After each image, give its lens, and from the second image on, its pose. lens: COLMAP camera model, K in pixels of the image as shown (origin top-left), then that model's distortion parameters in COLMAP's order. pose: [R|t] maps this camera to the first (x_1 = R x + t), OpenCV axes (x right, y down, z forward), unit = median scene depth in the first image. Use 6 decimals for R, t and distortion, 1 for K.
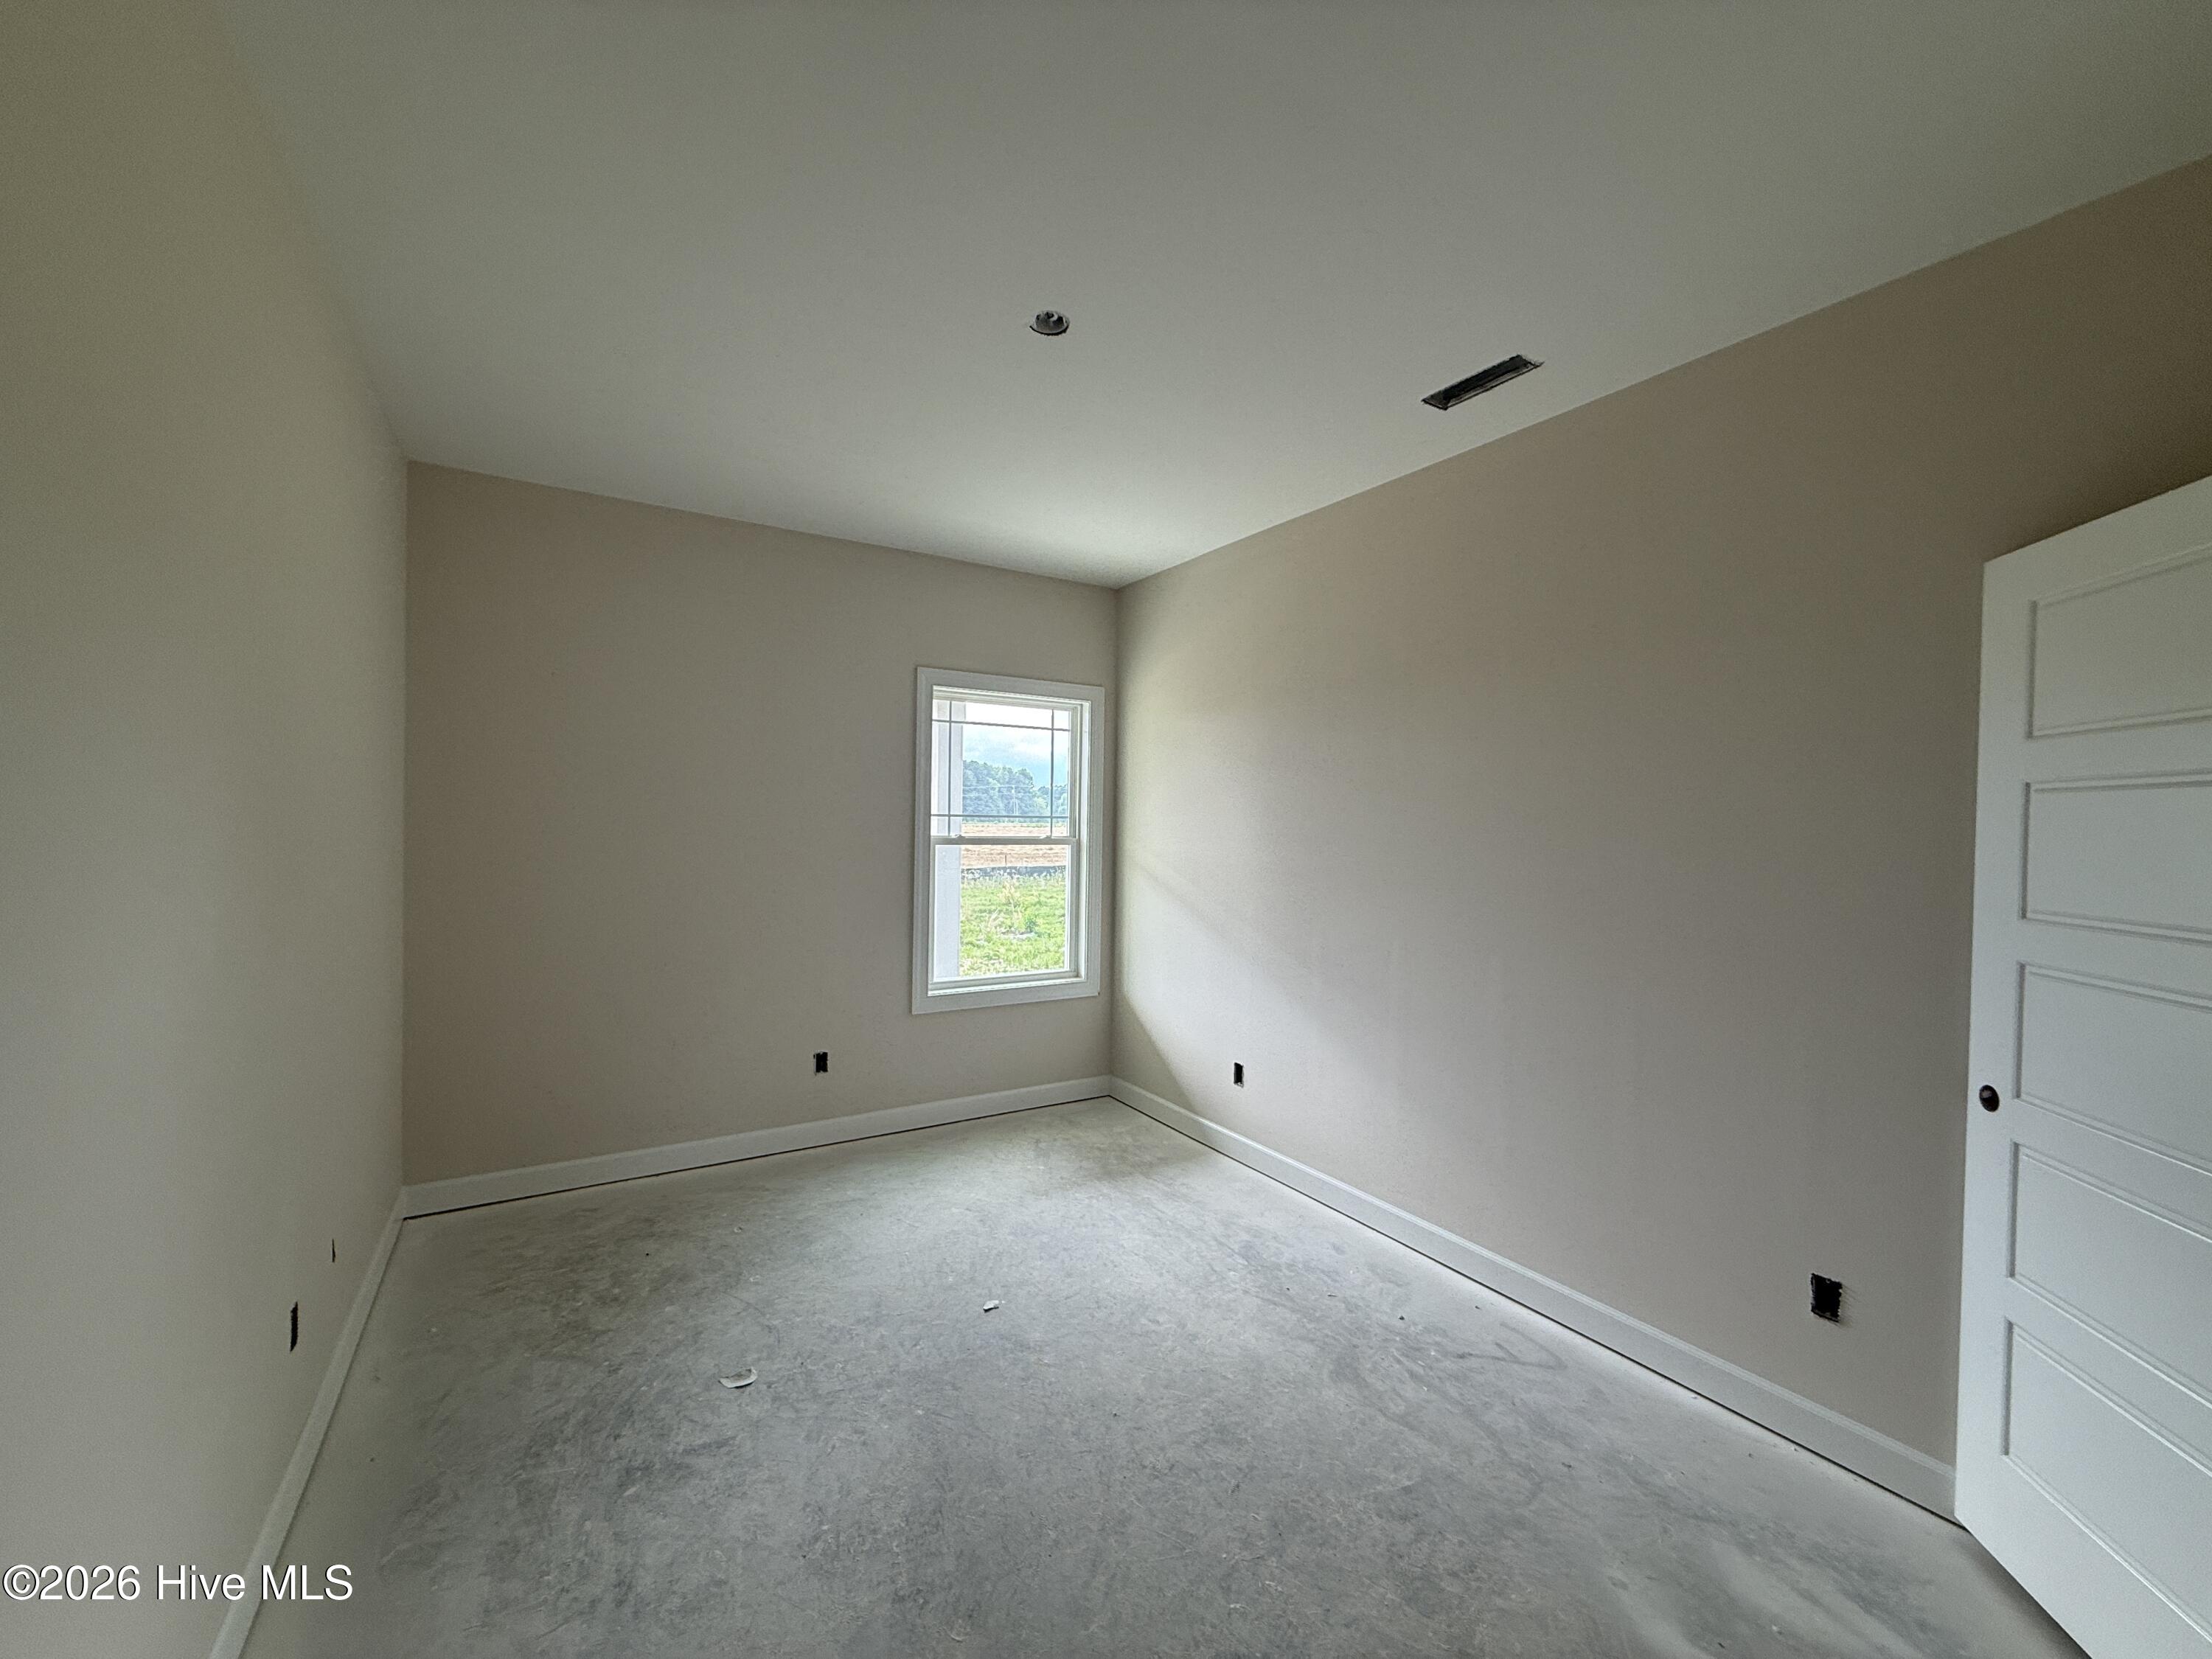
lens RADIAL K [[878.8, 0, 1094.9], [0, 878.8, 836.3], [0, 0, 1]] dist [-0.001256, -0.000082]
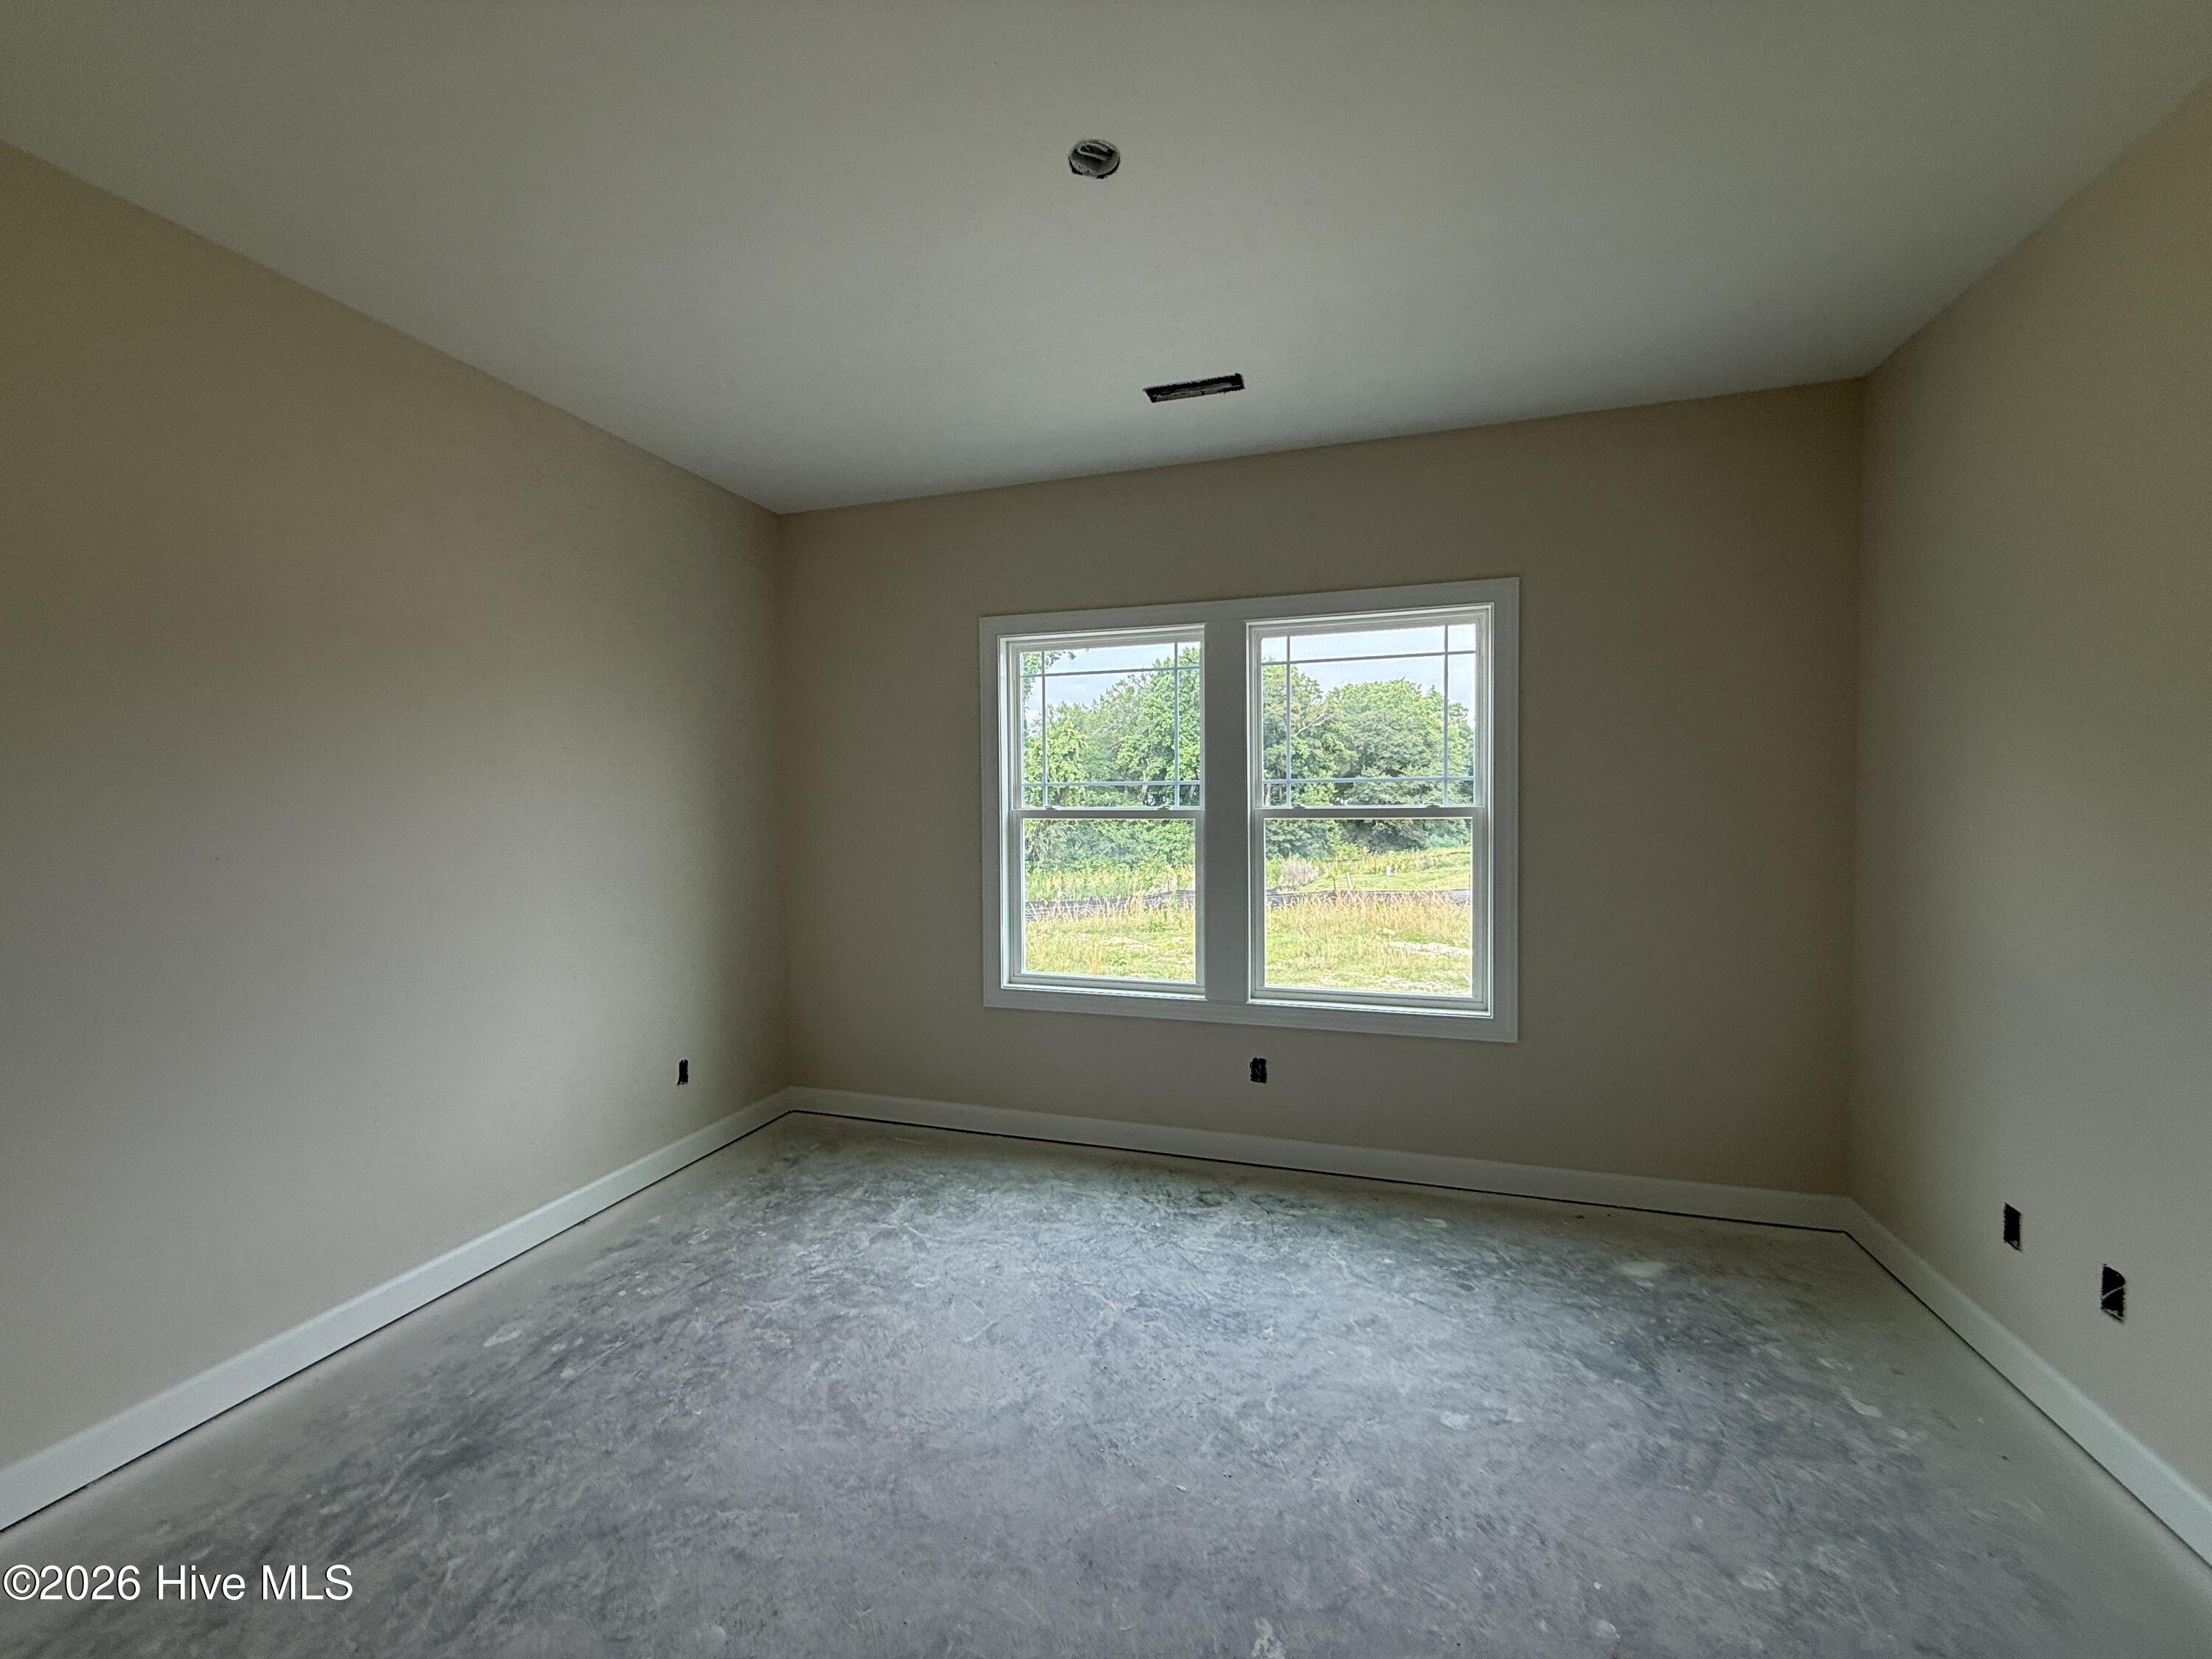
lens RADIAL K [[1002.4, 0, 1068.5], [0, 1002.4, 822.2], [0, 0, 1]] dist [-0.000285, -0.000298]
pose [[0.613196, -0.006192, -0.789906, 0.955651], [0.010638, 0.999943, 0.000420, 0.022255], [0.789859, -0.008661, 0.613227, 0.642912]]
